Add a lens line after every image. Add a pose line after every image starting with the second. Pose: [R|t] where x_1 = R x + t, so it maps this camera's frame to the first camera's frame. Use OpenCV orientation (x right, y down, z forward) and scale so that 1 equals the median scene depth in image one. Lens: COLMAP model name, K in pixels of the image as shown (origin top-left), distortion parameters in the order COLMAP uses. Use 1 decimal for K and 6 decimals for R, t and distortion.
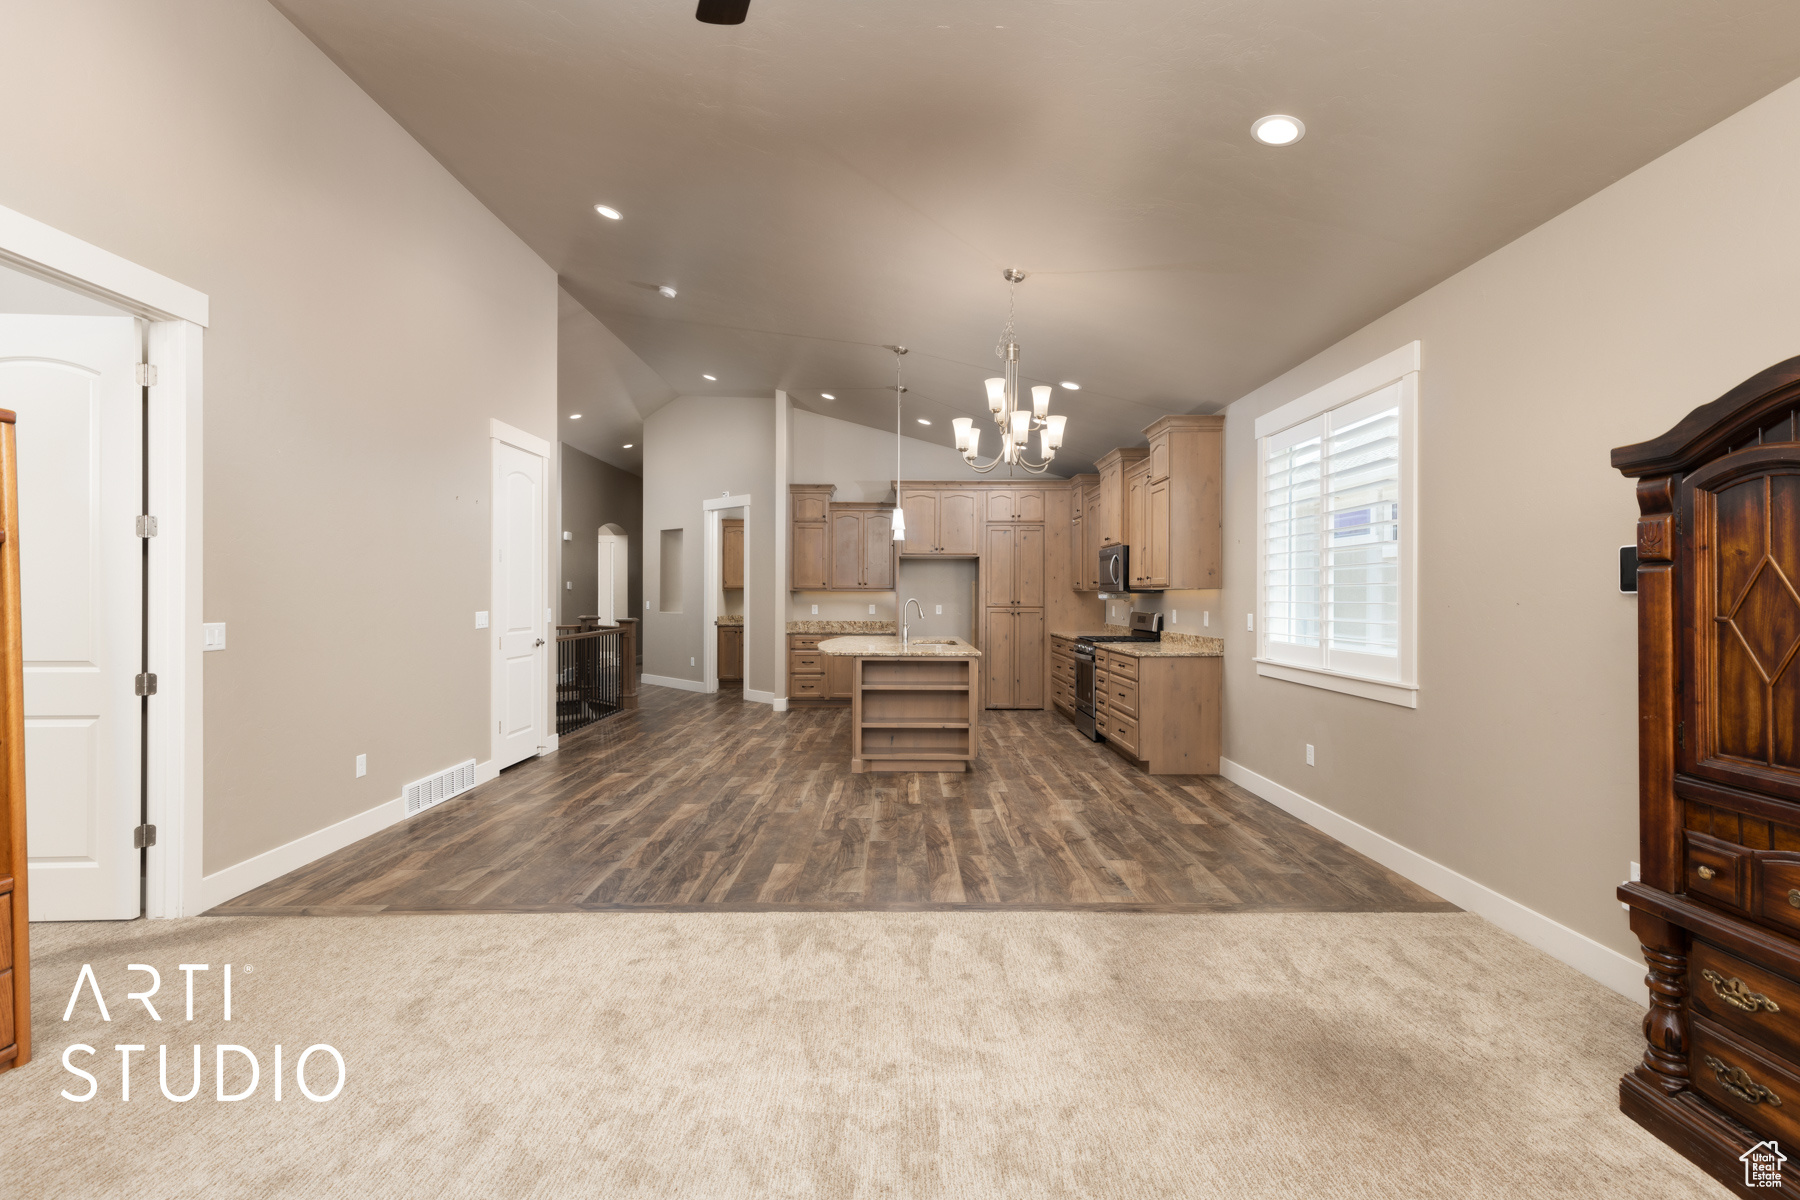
lens RADIAL K [[806.3, 0, 904.9], [0, 806.3, 595.0], [0, 0, 1]] dist [0.003419, 0.000642]
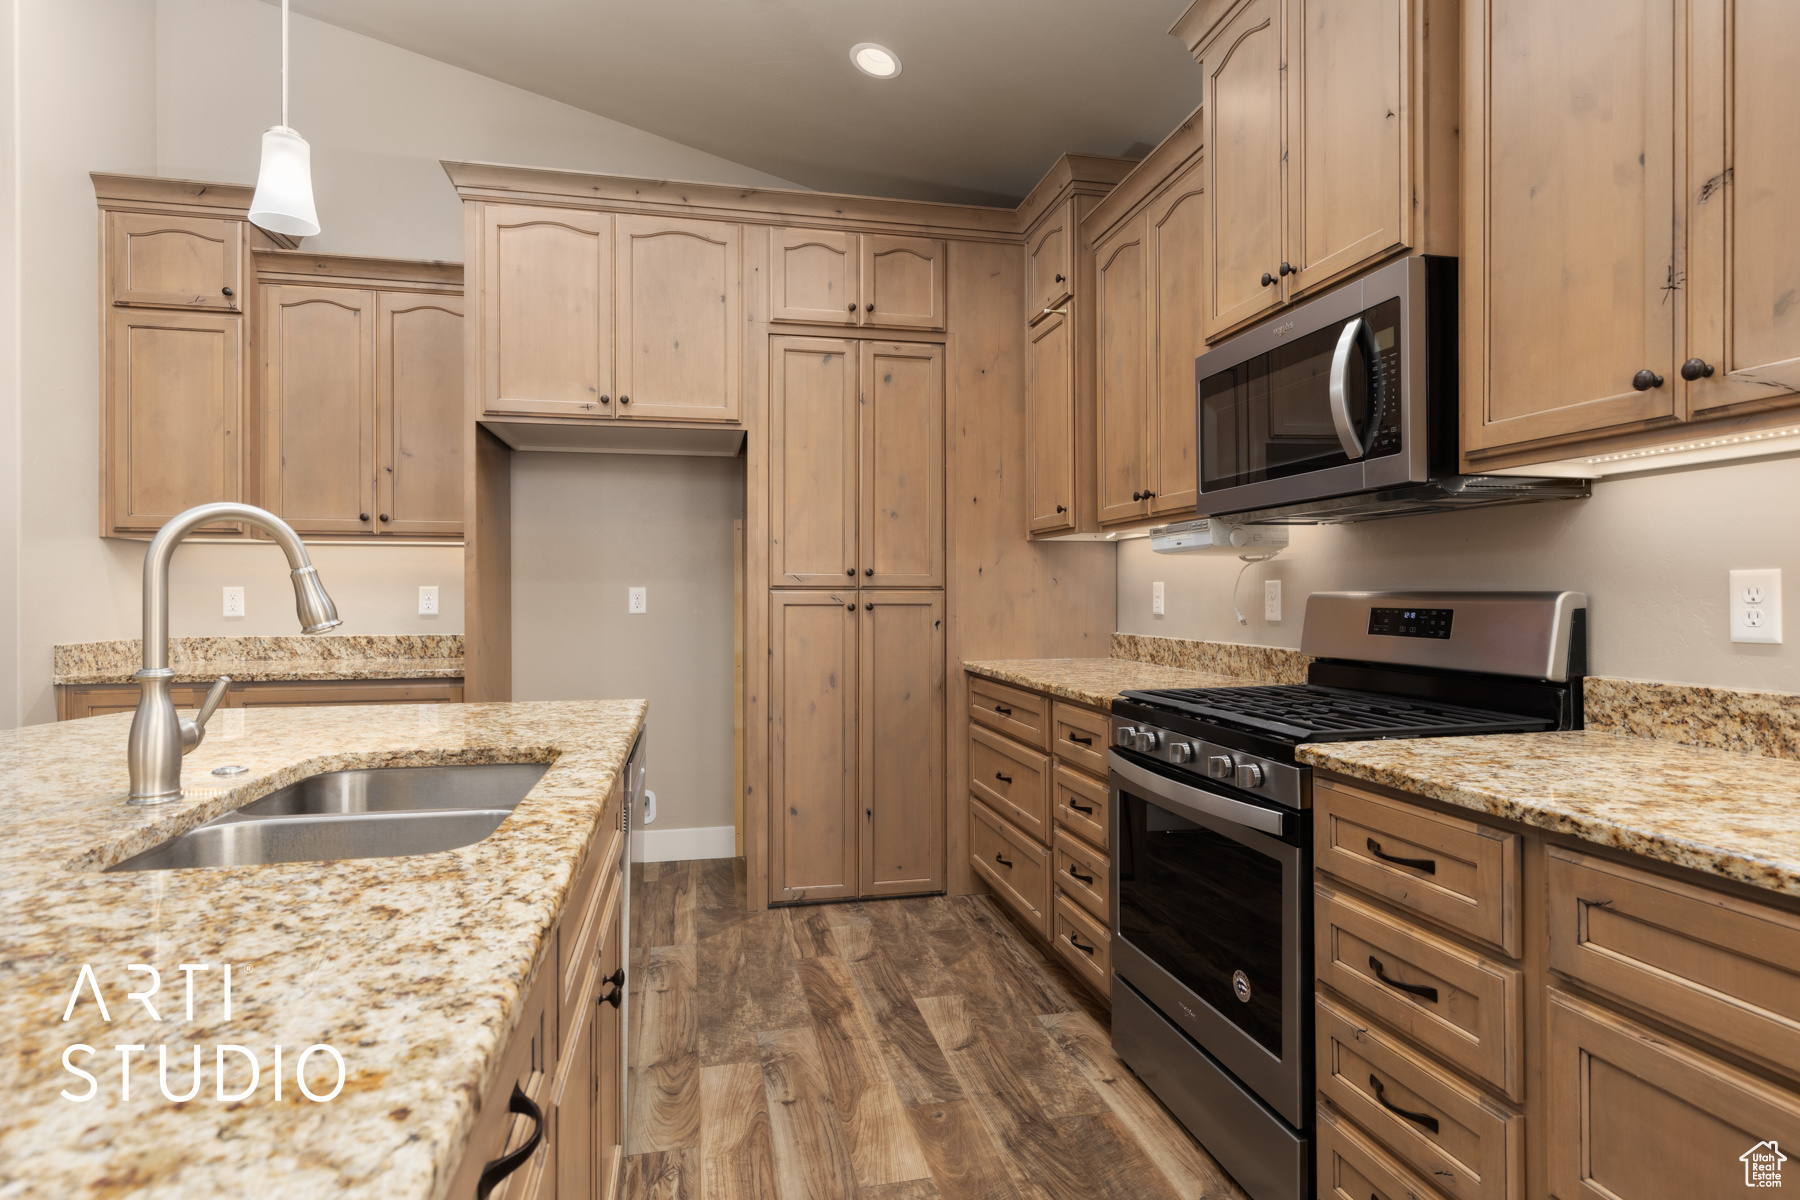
lens RADIAL K [[957.8, 0, 902.6], [0, 957.8, 596.4], [0, 0, 1]] dist [0.001940, -0.000587]
pose [[0.977492, -0.006437, 0.210876, 0.112620], [0.005712, 0.999975, 0.004047, 0.026518], [-0.210897, -0.002752, 0.977504, 0.966557]]
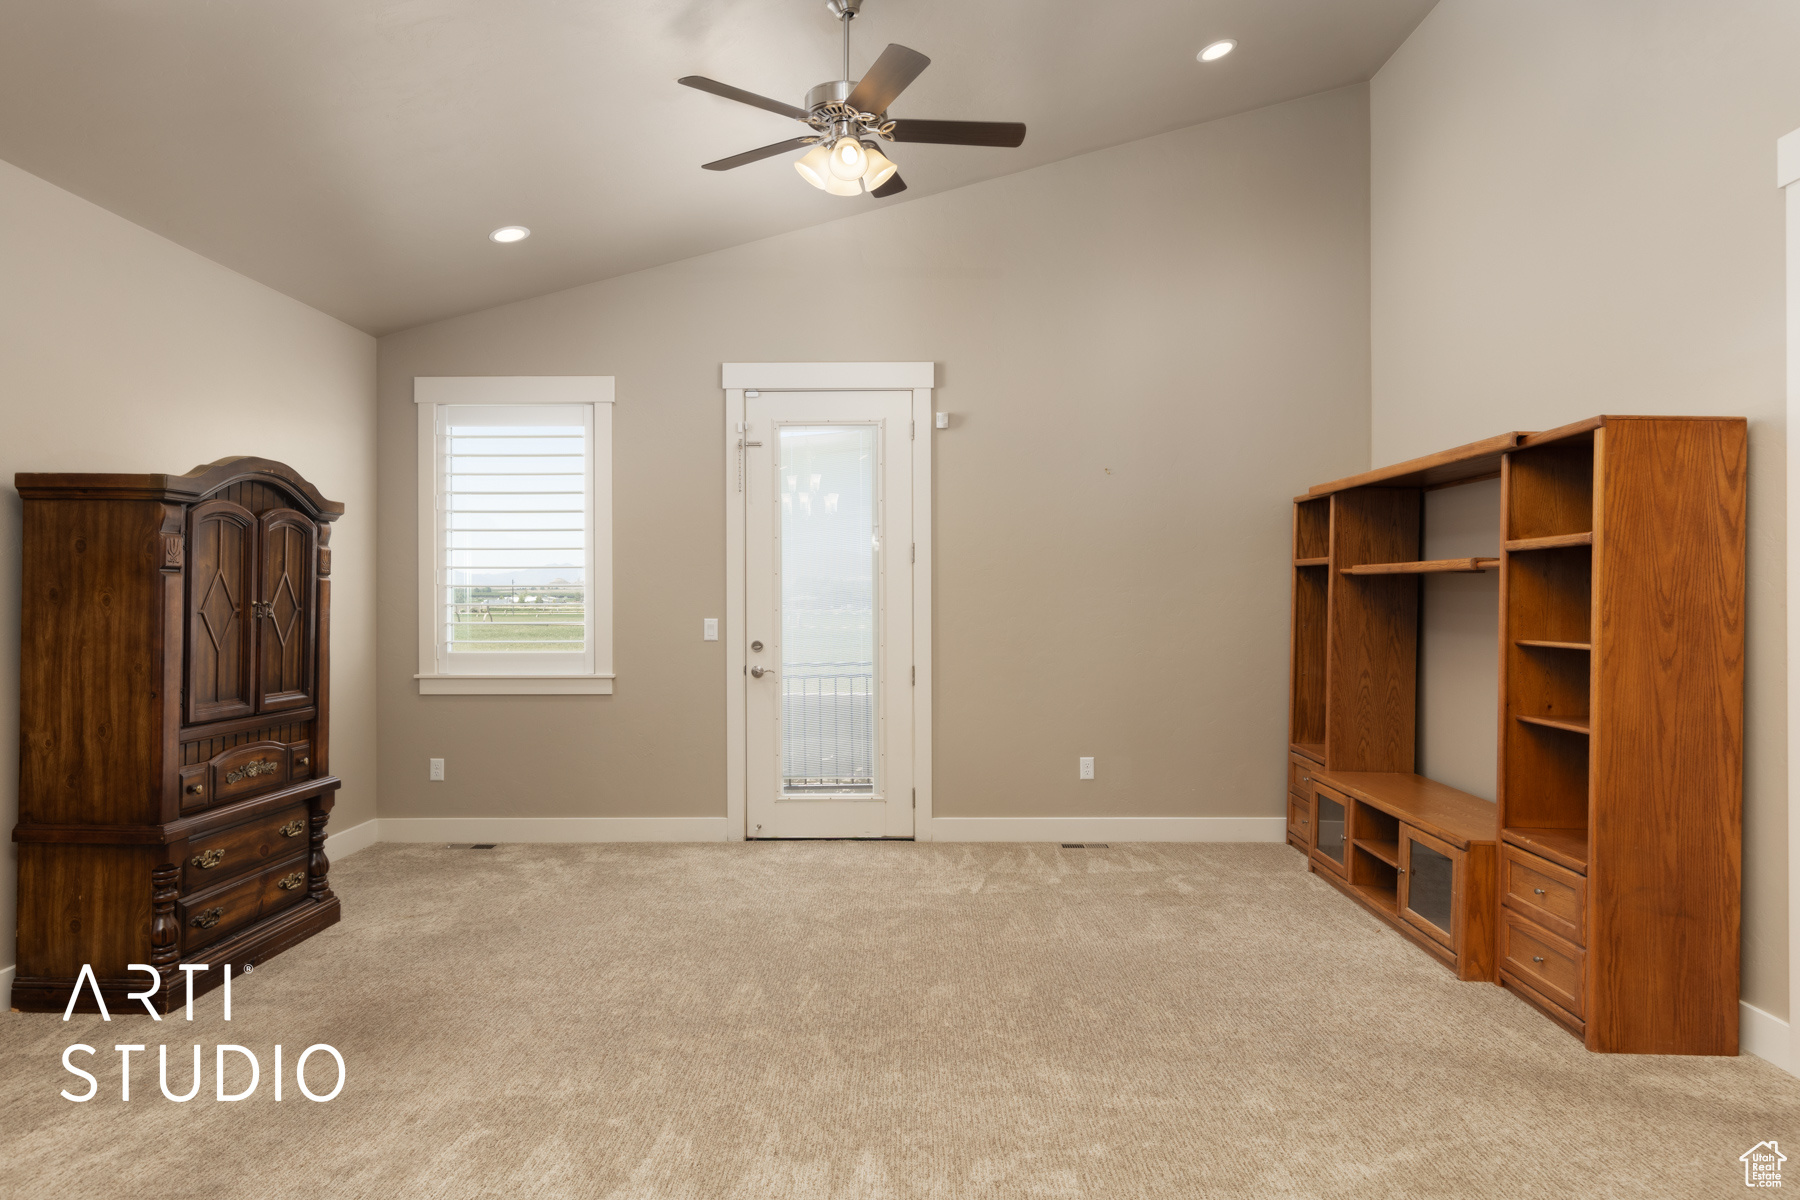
lens RADIAL K [[1127.2, 0, 897.6], [0, 1127.2, 591.7], [0, 0, 1]] dist [0.006131, 0.000036]
pose [[-0.999494, -0.000182, 0.031805, -0.097600], [-0.000357, 0.999985, -0.005480, 0.001464], [-0.031804, -0.005489, -0.999479, 0.916271]]
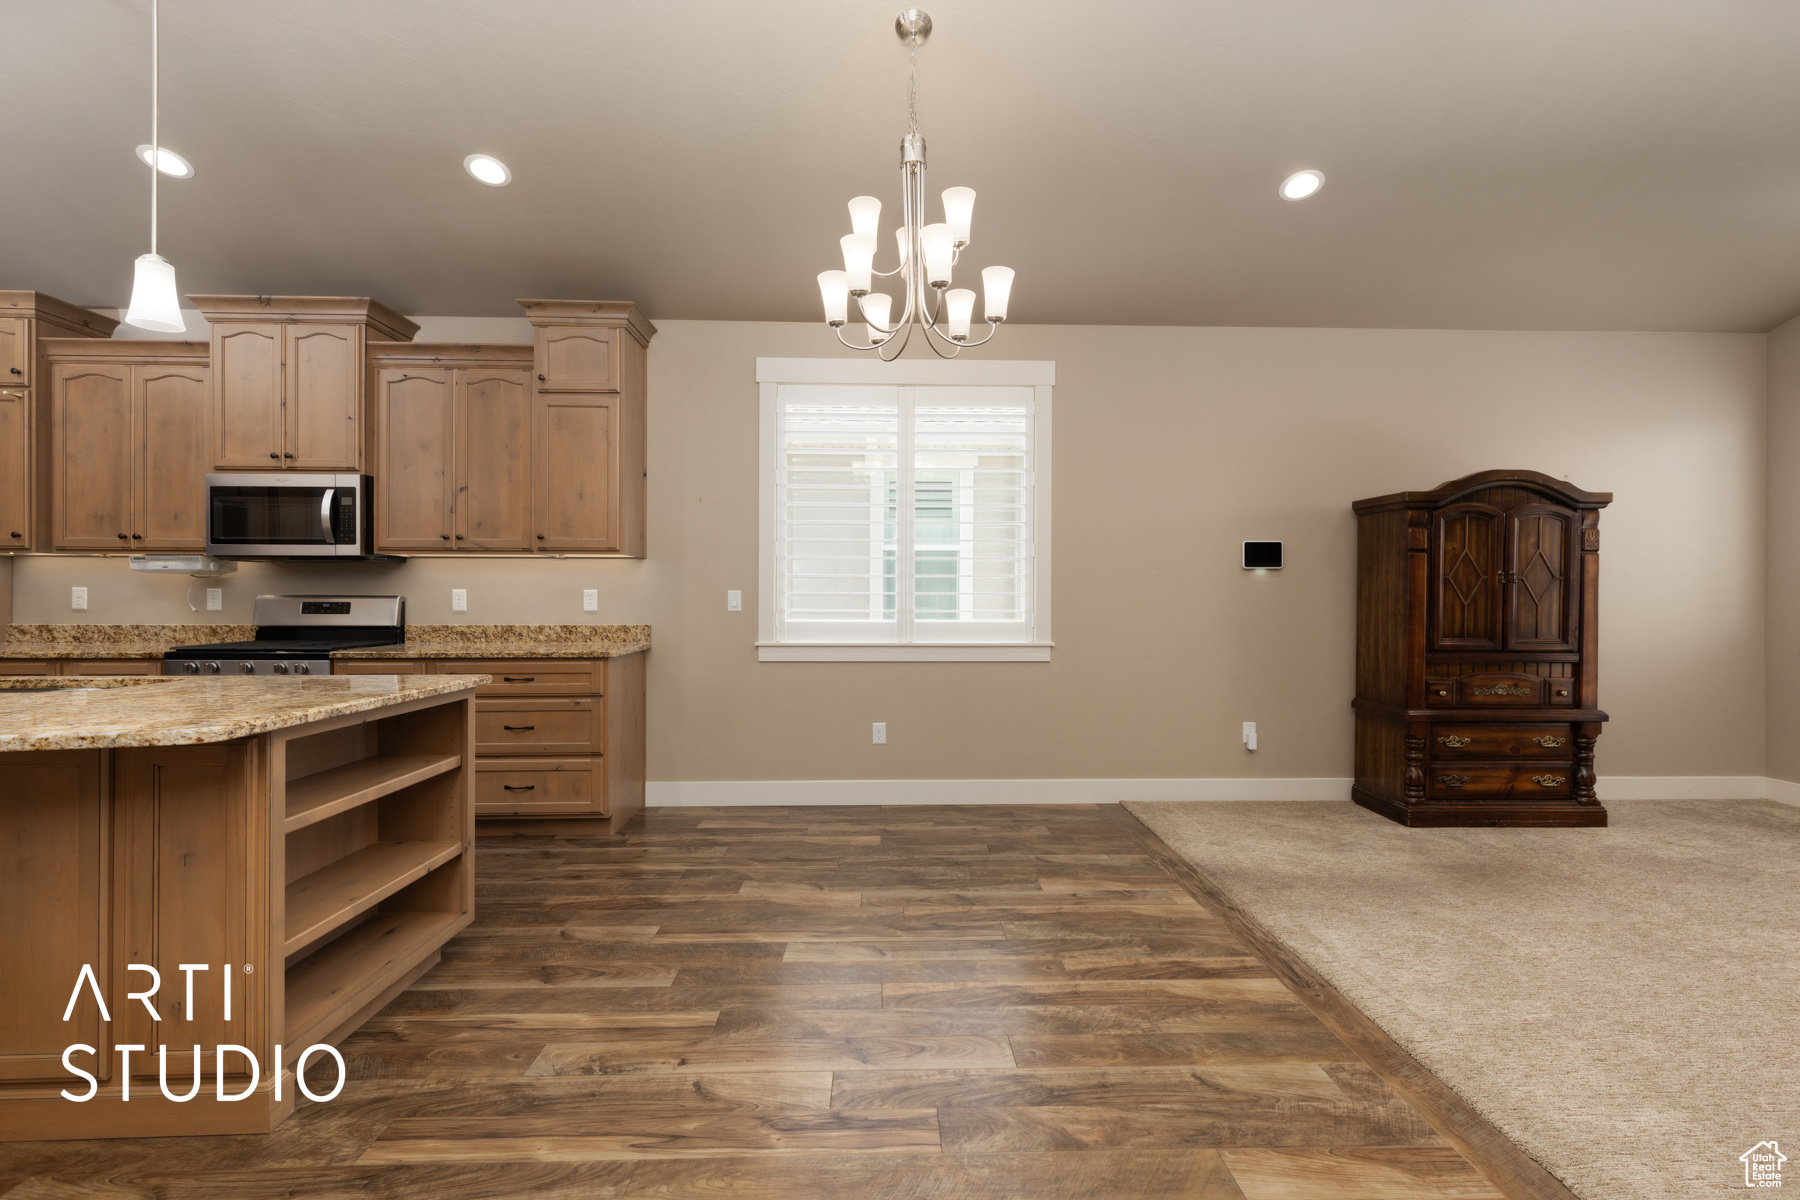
lens RADIAL K [[806.3, 0, 904.9], [0, 806.3, 595.0], [0, 0, 1]] dist [0.003419, 0.000642]
pose [[-0.022360, -0.000230, 0.999750, -0.362929], [-0.003474, 0.999994, 0.000152, 0.025142], [-0.999744, -0.003469, -0.022361, 0.775884]]
